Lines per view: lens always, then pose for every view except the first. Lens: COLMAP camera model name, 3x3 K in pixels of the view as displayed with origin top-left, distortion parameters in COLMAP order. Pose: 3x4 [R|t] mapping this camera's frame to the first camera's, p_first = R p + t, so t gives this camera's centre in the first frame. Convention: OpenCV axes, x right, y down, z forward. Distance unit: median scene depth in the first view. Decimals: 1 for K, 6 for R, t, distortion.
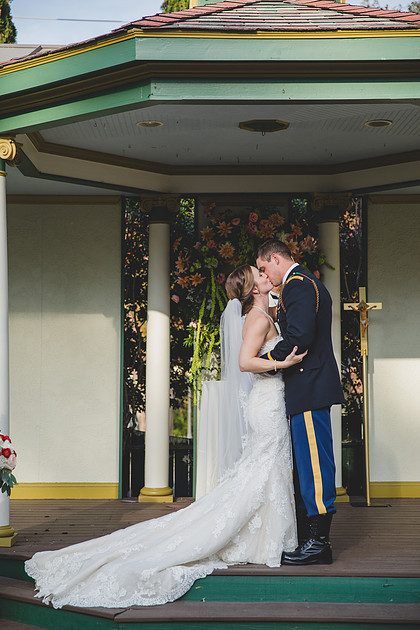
lens RADIAL K [[1109.9, 0, 209.4], [0, 1109.9, 261.0], [0, 0, 1]] dist [0.228309, 0.003913]
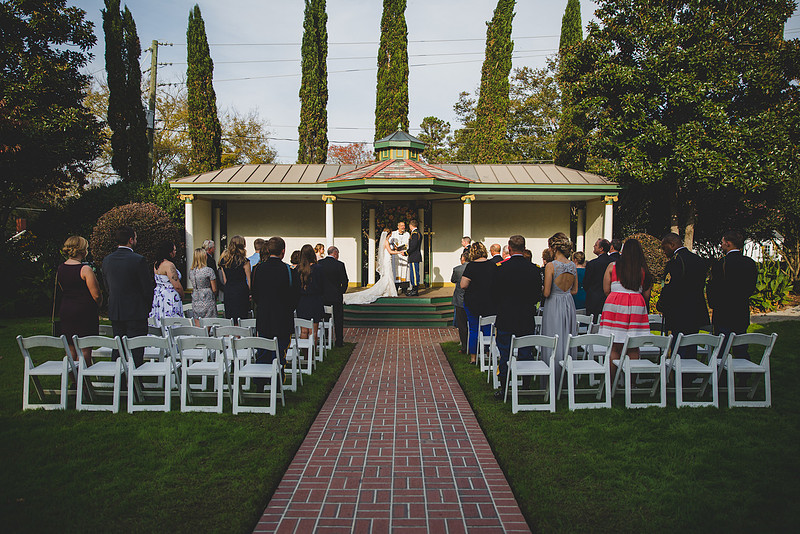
lens RADIAL K [[567.2, 0, 400.0], [0, 567.2, 267.0], [0, 0, 1]] dist [-0.106429, 0.097087]
pose [[0.999962, 0.006683, -0.005664, 0.054941], [-0.005812, 0.989873, 0.141833, -0.108887], [0.006555, -0.141795, 0.989874, -0.797143]]
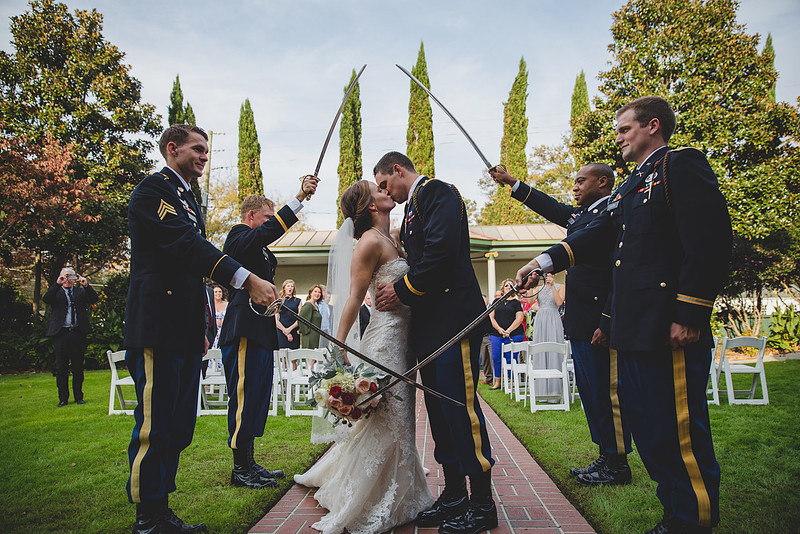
lens RADIAL K [[551.0, 0, 400.0], [0, 551.0, 267.0], [0, 0, 1]] dist [-0.095855, 0.086151]
pose [[0.997799, -0.020279, -0.063130, 0.060702], [0.020165, 0.999794, -0.002435, -0.041464], [0.063167, 0.001157, 0.998002, -0.898832]]
